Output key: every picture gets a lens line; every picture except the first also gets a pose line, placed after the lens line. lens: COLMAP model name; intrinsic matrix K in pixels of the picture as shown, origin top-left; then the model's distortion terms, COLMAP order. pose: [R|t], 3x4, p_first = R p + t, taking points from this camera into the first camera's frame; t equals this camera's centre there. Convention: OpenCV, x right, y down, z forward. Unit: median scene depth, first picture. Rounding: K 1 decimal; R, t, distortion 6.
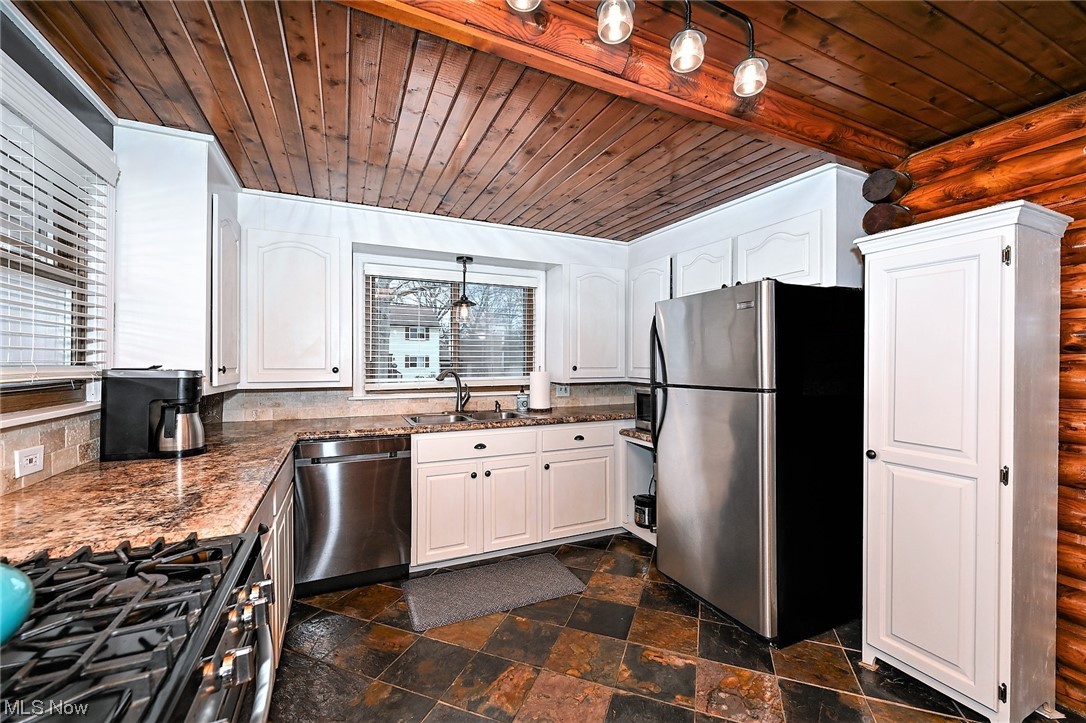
lens RADIAL K [[424.9, 0, 543.0], [0, 424.9, 360.8], [0, 0, 1]] dist [-0.000469, -0.000176]
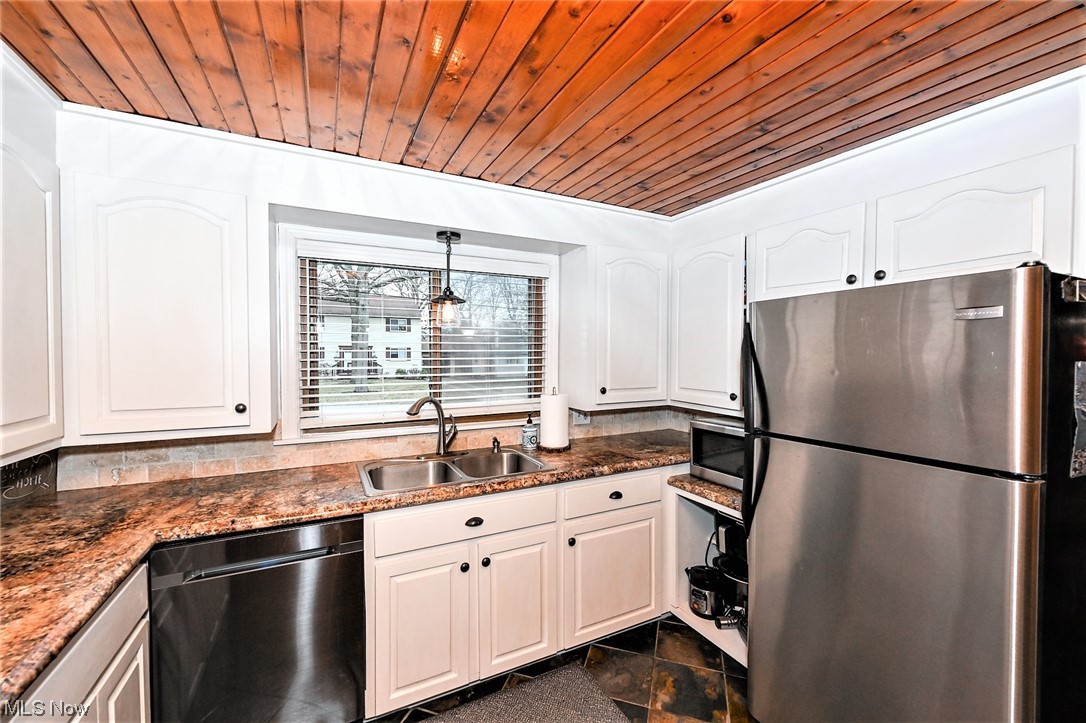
lens RADIAL K [[424.9, 0, 542.8], [0, 424.9, 362.2], [0, 0, 1]] dist [-0.000469, -0.000176]
pose [[0.999337, 0.000027, 0.036401, -0.060620], [-0.000941, 0.999684, 0.025110, -0.054628], [-0.036389, -0.025128, 0.999022, 0.321005]]
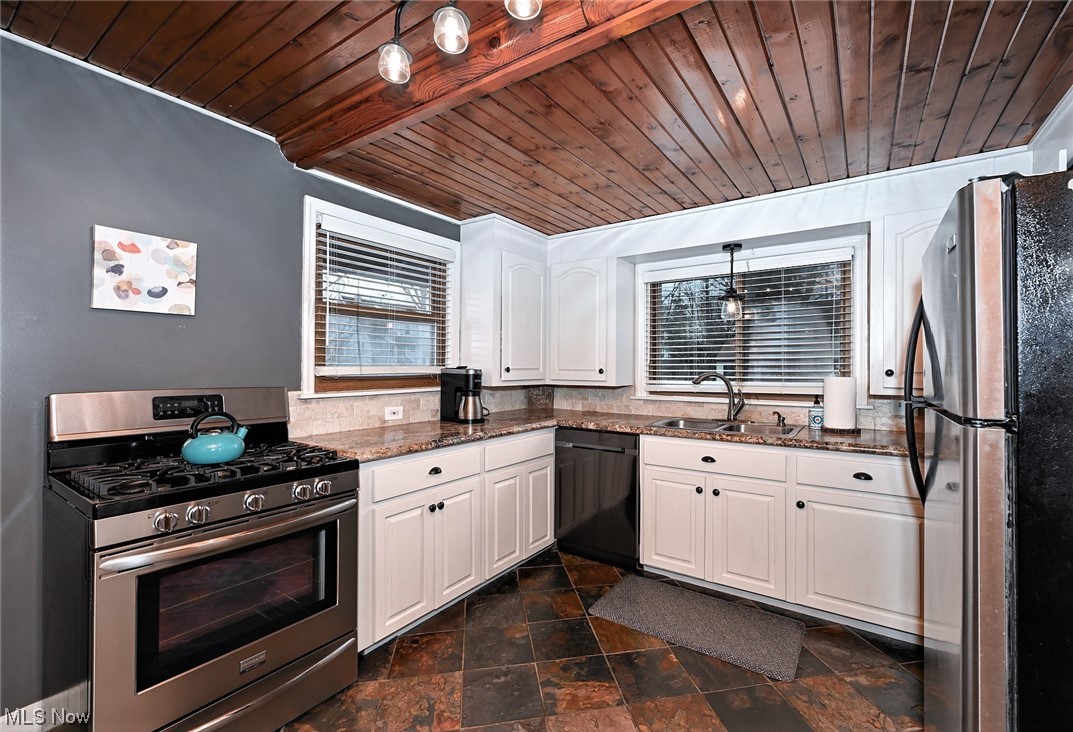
lens RADIAL K [[451.5, 0, 573.7], [0, 451.5, 361.9], [0, 0, 1]] dist [-0.000751, -0.000335]
pose [[0.540835, -0.008313, -0.841088, 0.450728], [0.003627, 0.999965, -0.007551, 0.004760], [0.841121, 0.001033, 0.540846, 0.236577]]
